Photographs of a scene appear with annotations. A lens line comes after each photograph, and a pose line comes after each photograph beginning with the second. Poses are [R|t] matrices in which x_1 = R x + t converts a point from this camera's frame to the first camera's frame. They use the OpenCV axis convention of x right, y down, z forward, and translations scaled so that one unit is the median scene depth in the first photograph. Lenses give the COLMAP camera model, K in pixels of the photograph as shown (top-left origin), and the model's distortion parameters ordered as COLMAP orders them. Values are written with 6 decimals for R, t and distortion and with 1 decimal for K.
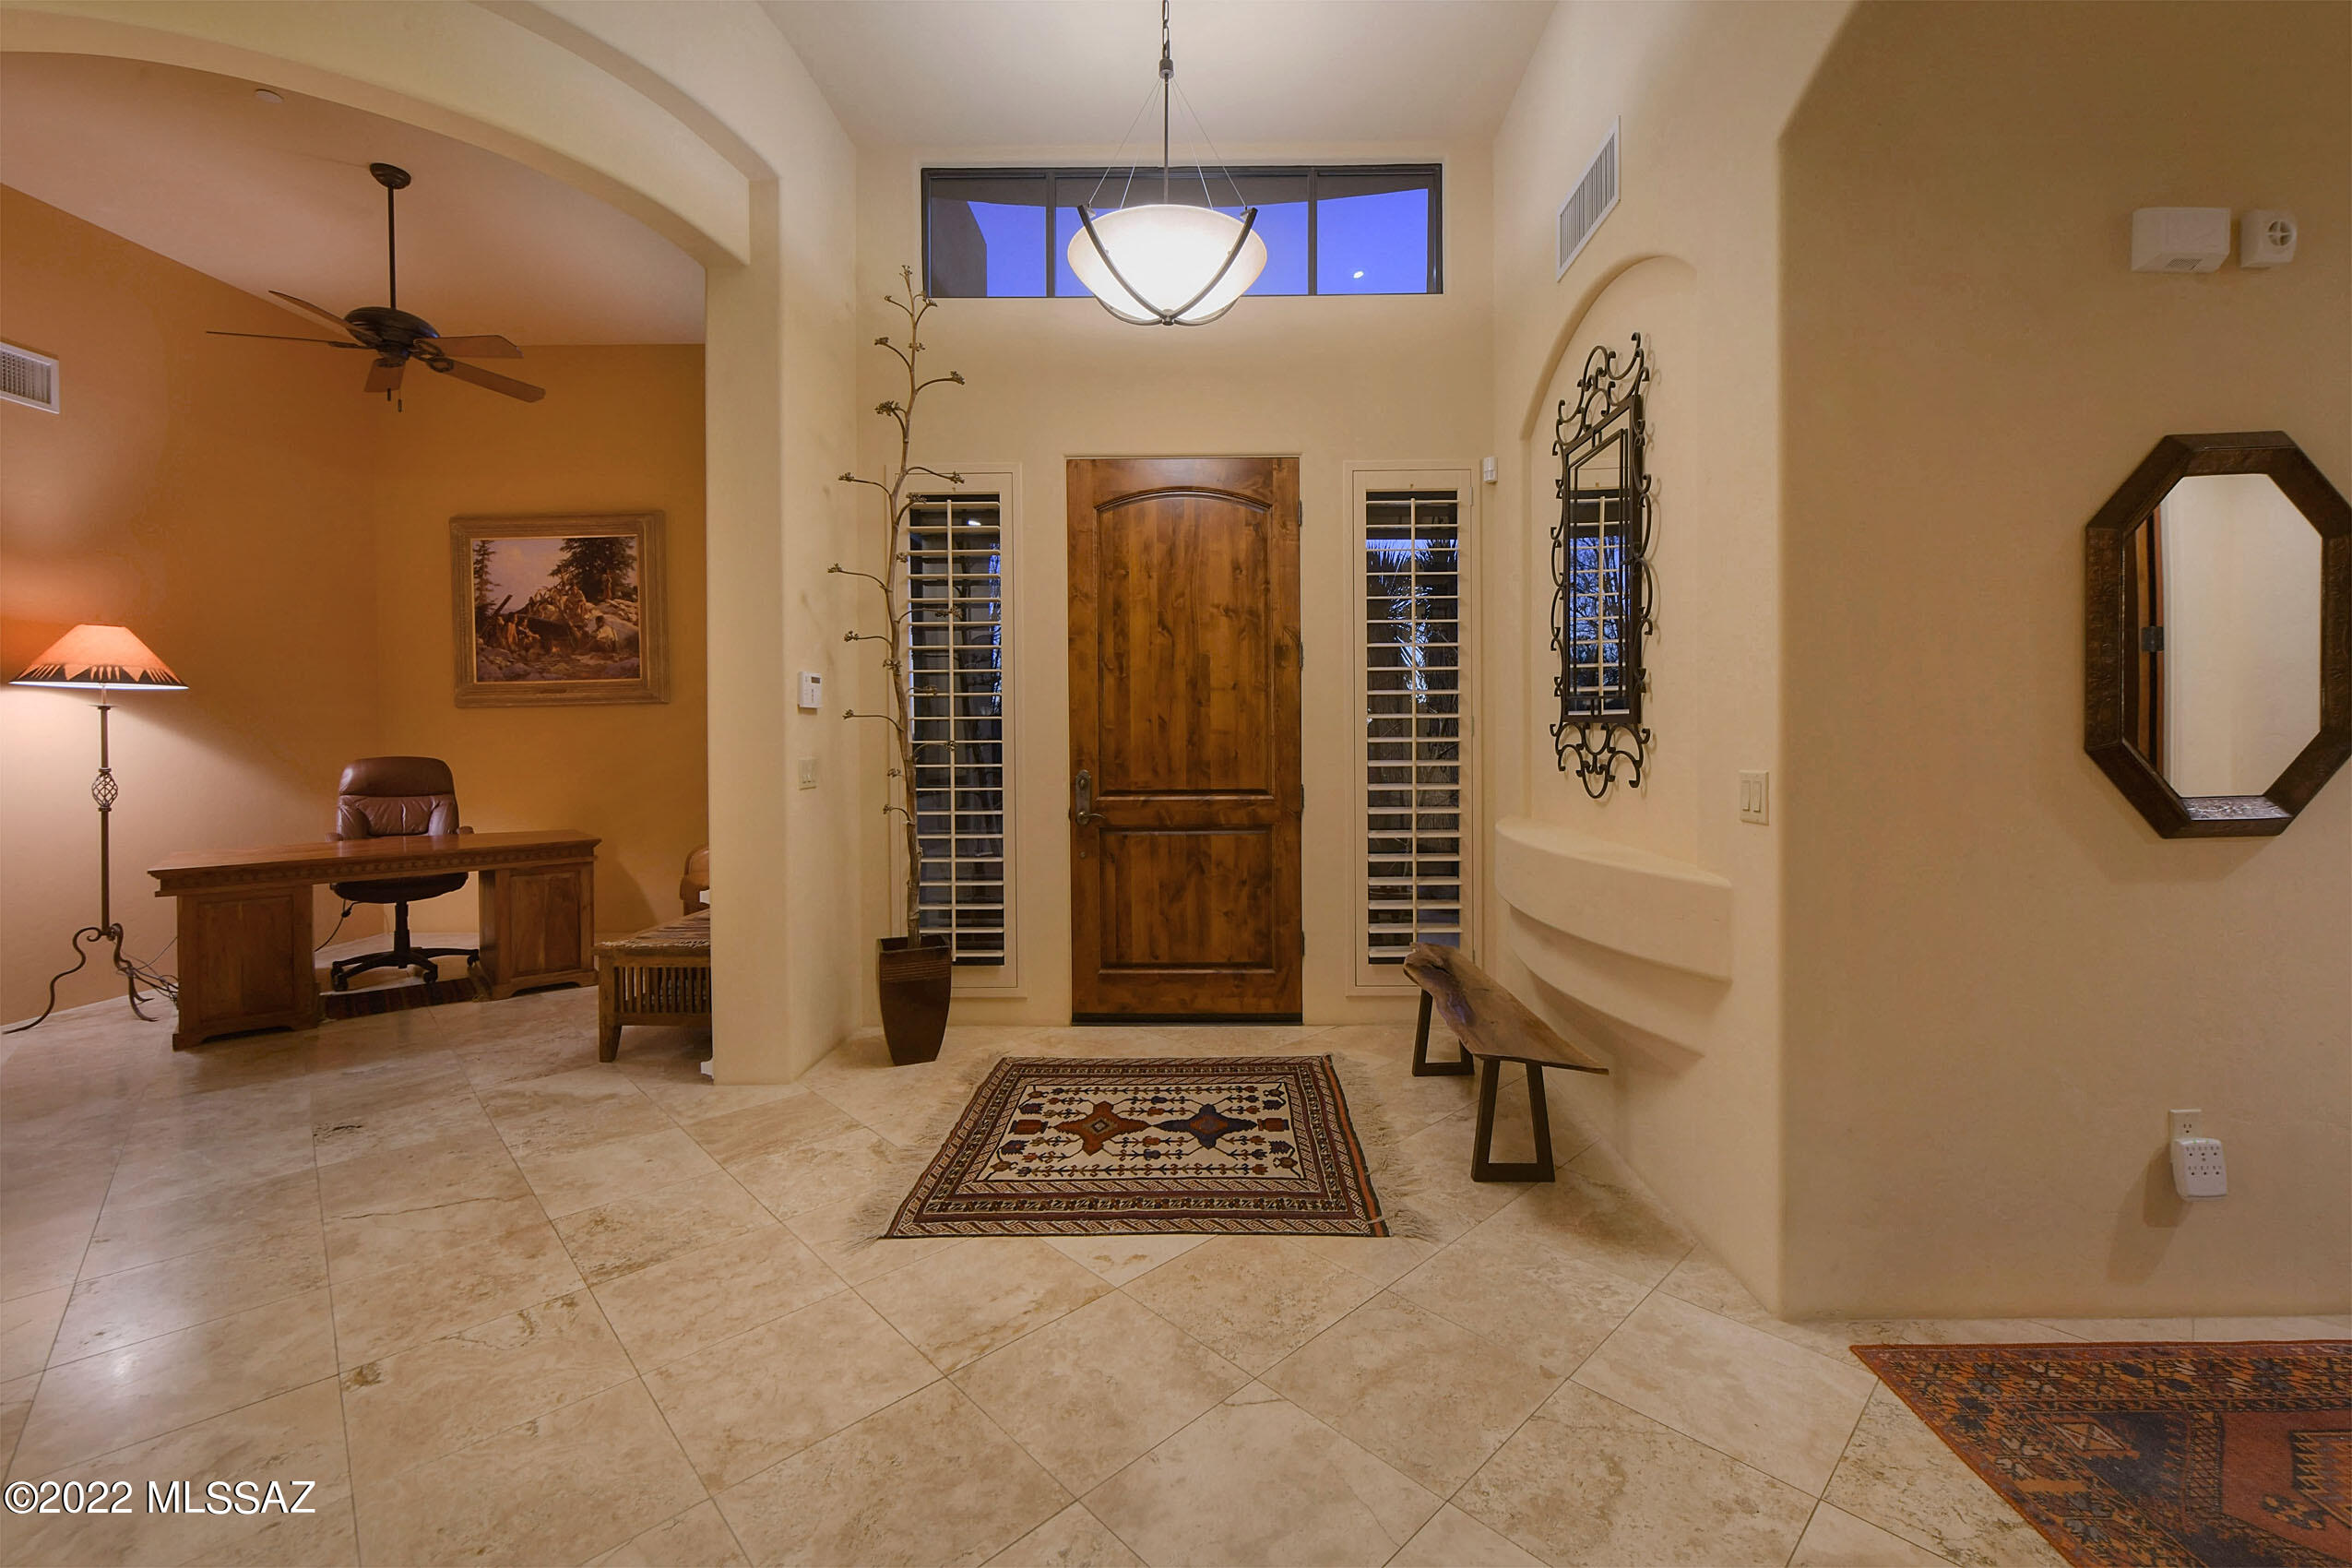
lens RADIAL K [[988.7, 0, 1211.1], [0, 988.7, 746.6], [0, 0, 1]] dist [-0.007431, -0.000385]
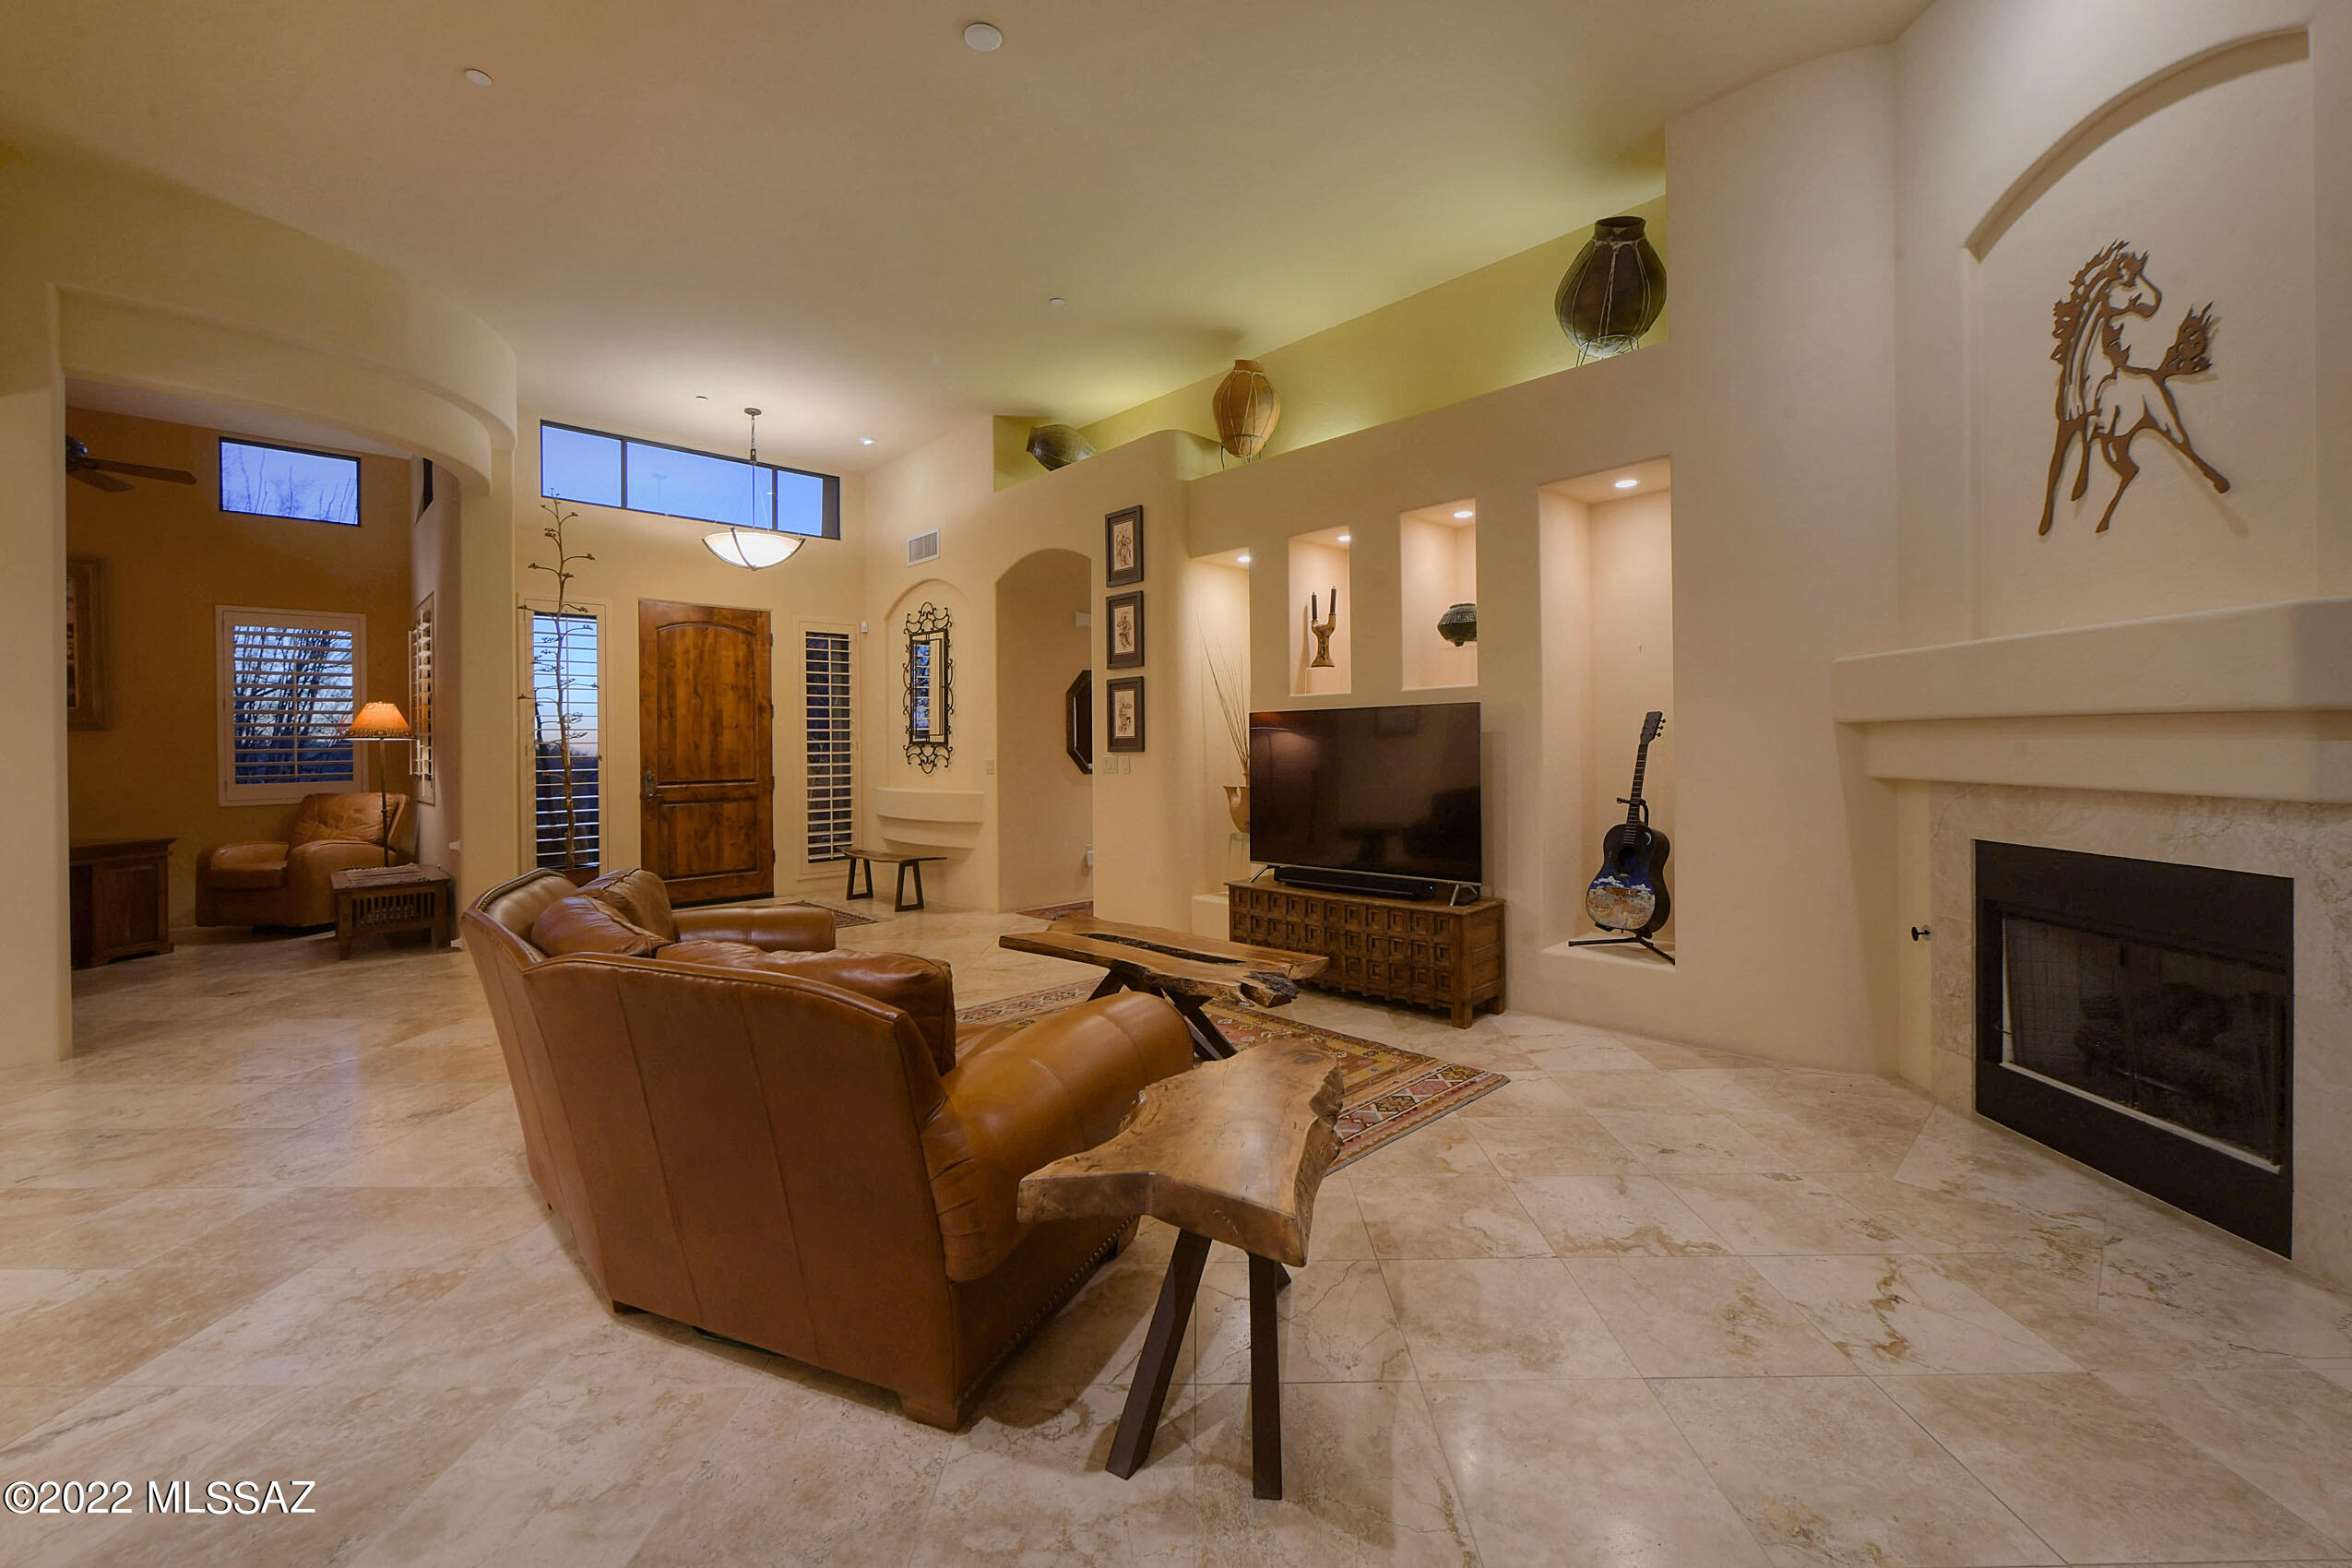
lens RADIAL K [[988.7, 0, 1205.1], [0, 988.7, 743.4], [0, 0, 1]] dist [-0.007431, -0.000385]
pose [[0.707011, -0.001657, 0.707201, -0.546956], [0.019098, 0.999677, -0.016750, 0.017612], [-0.706945, 0.025349, 0.706815, -0.795772]]
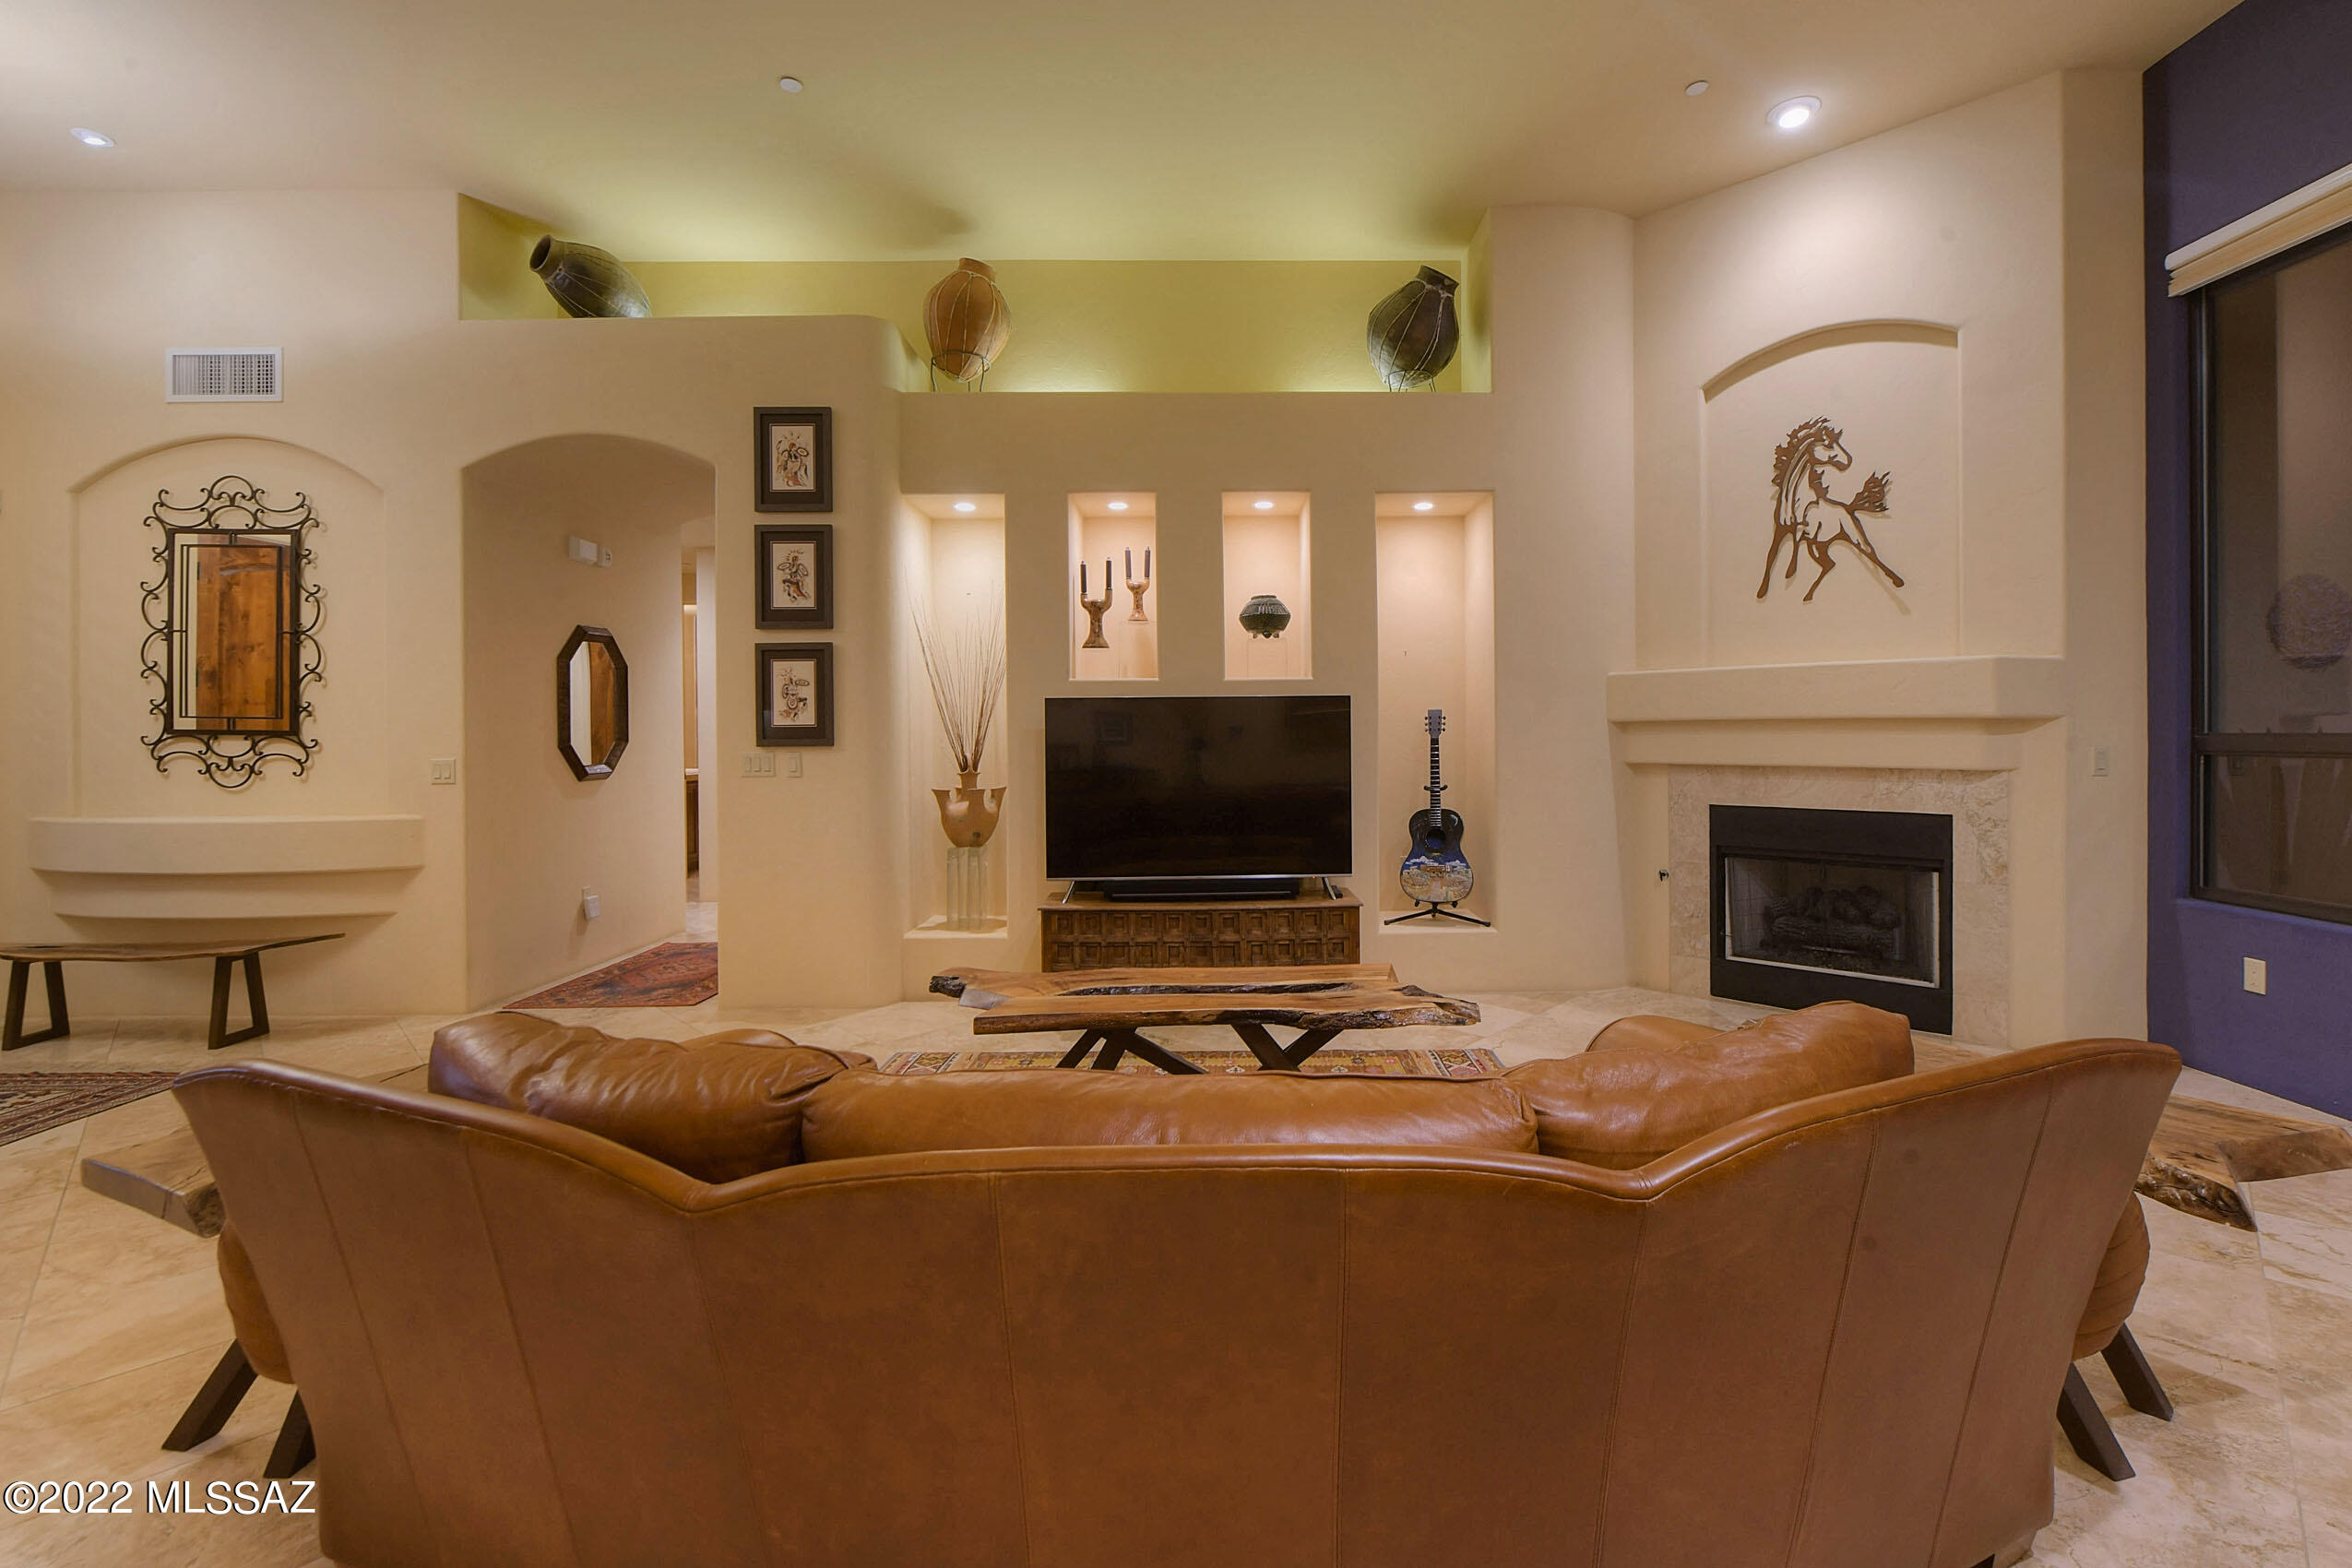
lens RADIAL K [[988.7, 0, 1236.3], [0, 988.7, 738.6], [0, 0, 1]] dist [-0.007431, -0.000385]
pose [[-0.042569, 0.003548, 0.999087, -0.637808], [0.022614, 0.999741, -0.002587, 0.010236], [-0.998838, 0.022483, -0.042638, -0.231013]]
